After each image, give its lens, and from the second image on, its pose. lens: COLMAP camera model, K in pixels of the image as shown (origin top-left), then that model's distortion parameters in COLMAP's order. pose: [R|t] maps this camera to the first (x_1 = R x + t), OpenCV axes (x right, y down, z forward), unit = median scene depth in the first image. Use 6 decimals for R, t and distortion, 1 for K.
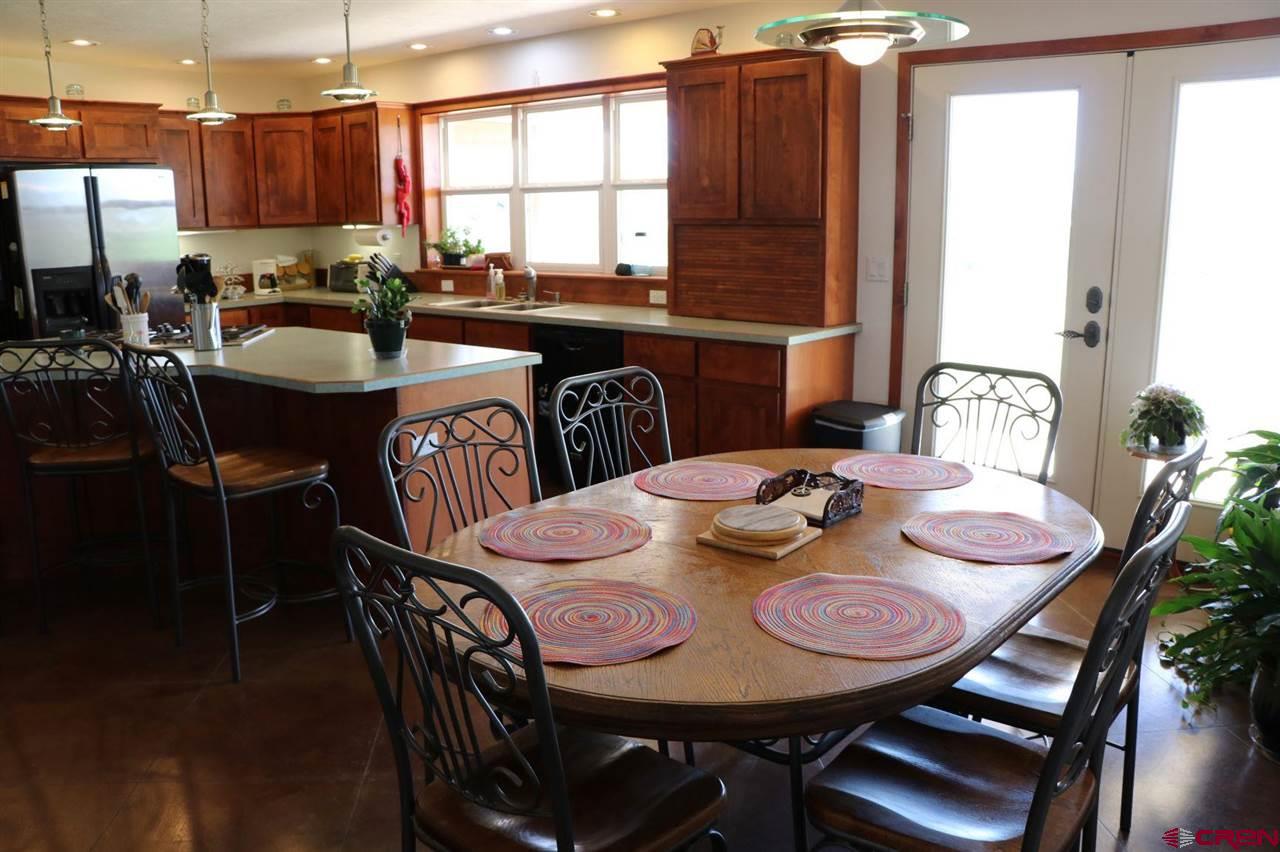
lens RADIAL K [[1037.0, 0, 638.7], [0, 1037.0, 434.0], [0, 0, 1]] dist [-0.180450, 0.135275]
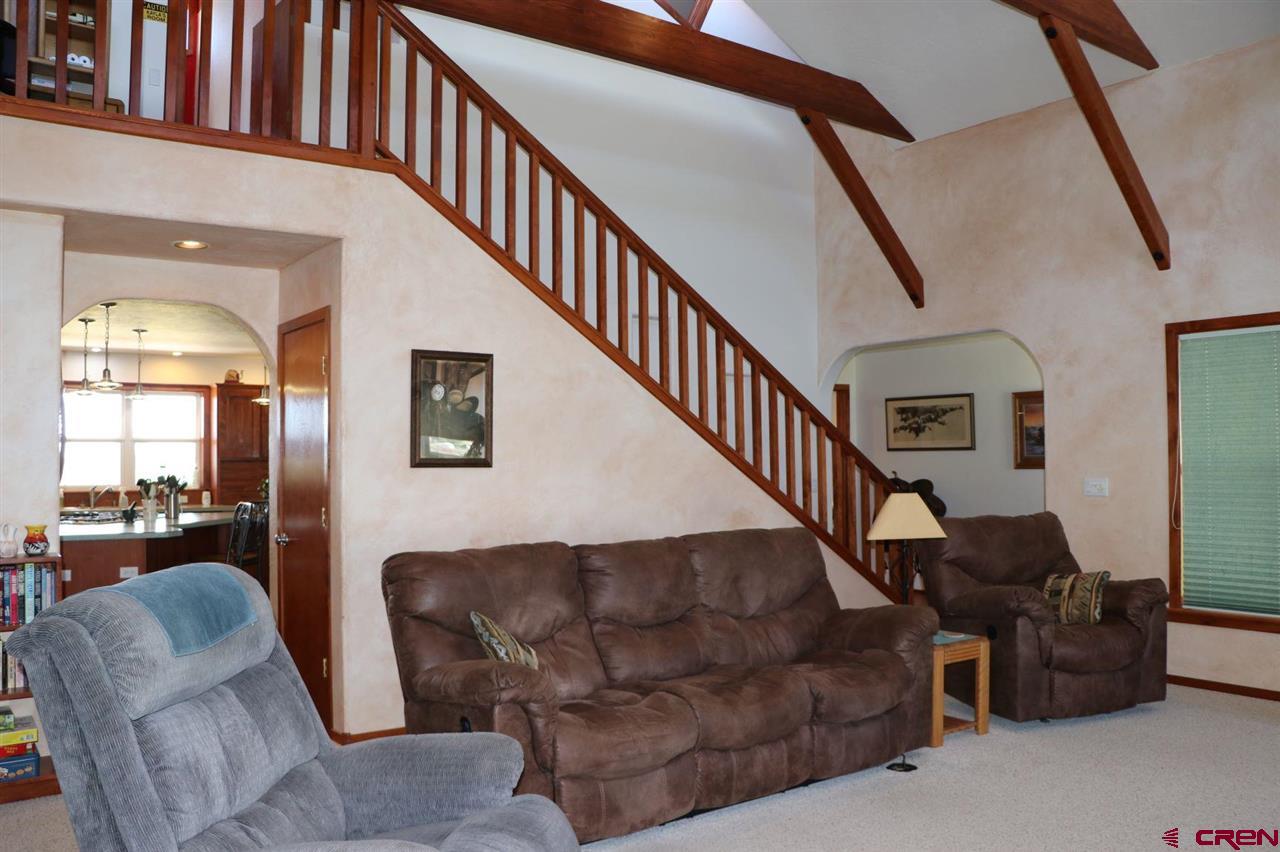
lens RADIAL K [[1037.0, 0, 644.3], [0, 1037.0, 432.1], [0, 0, 1]] dist [-0.180450, 0.135275]
pose [[0.228523, 0.034952, 0.972911, -1.758835], [0.206243, 0.974934, -0.083468, 0.085580], [-0.951442, 0.219730, 0.215586, -0.259627]]
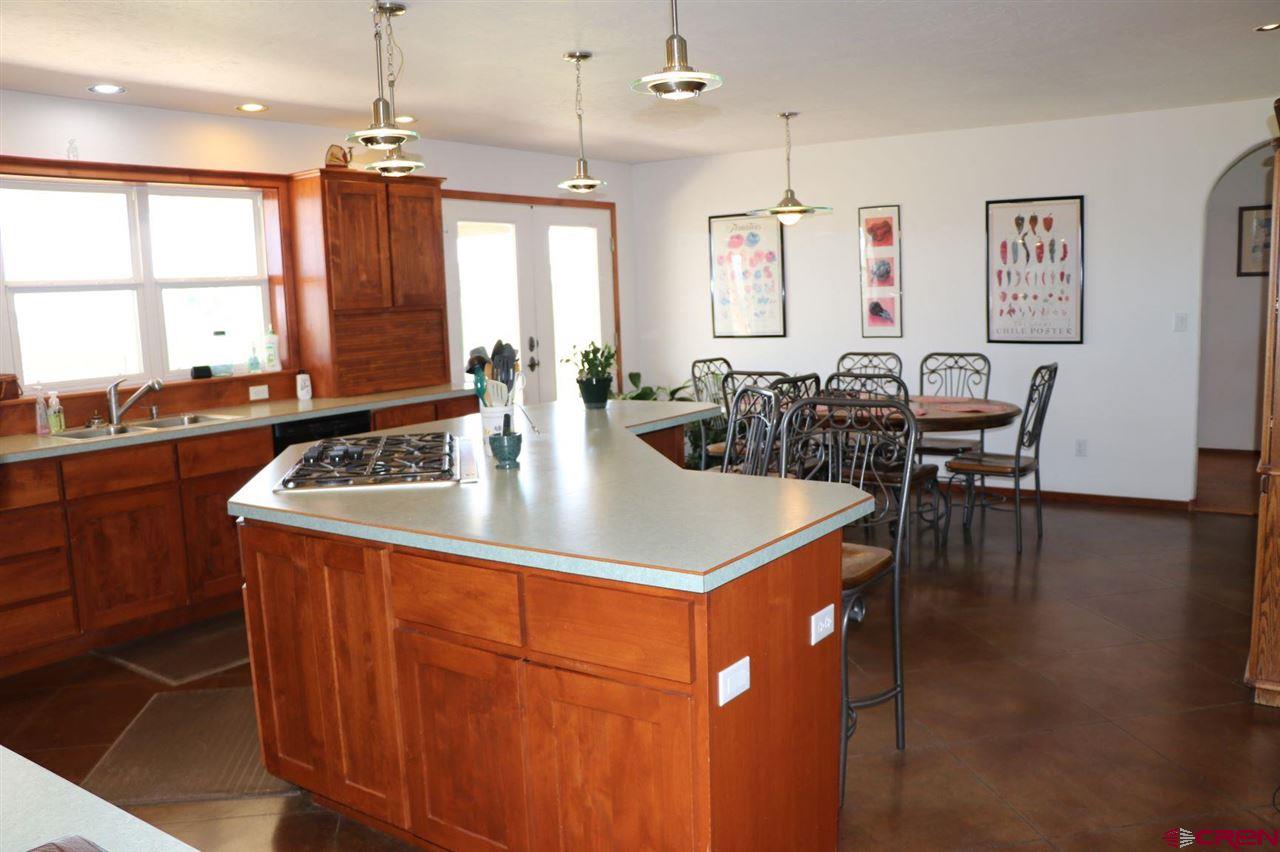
lens RADIAL K [[1037.0, 0, 641.0], [0, 1037.0, 427.0], [0, 0, 1]] dist [-0.180450, 0.135275]
pose [[-0.087081, -0.112477, 0.989831, -1.100768], [0.251249, 0.959006, 0.131078, -0.151158], [-0.963997, 0.260109, -0.055252, 0.783591]]
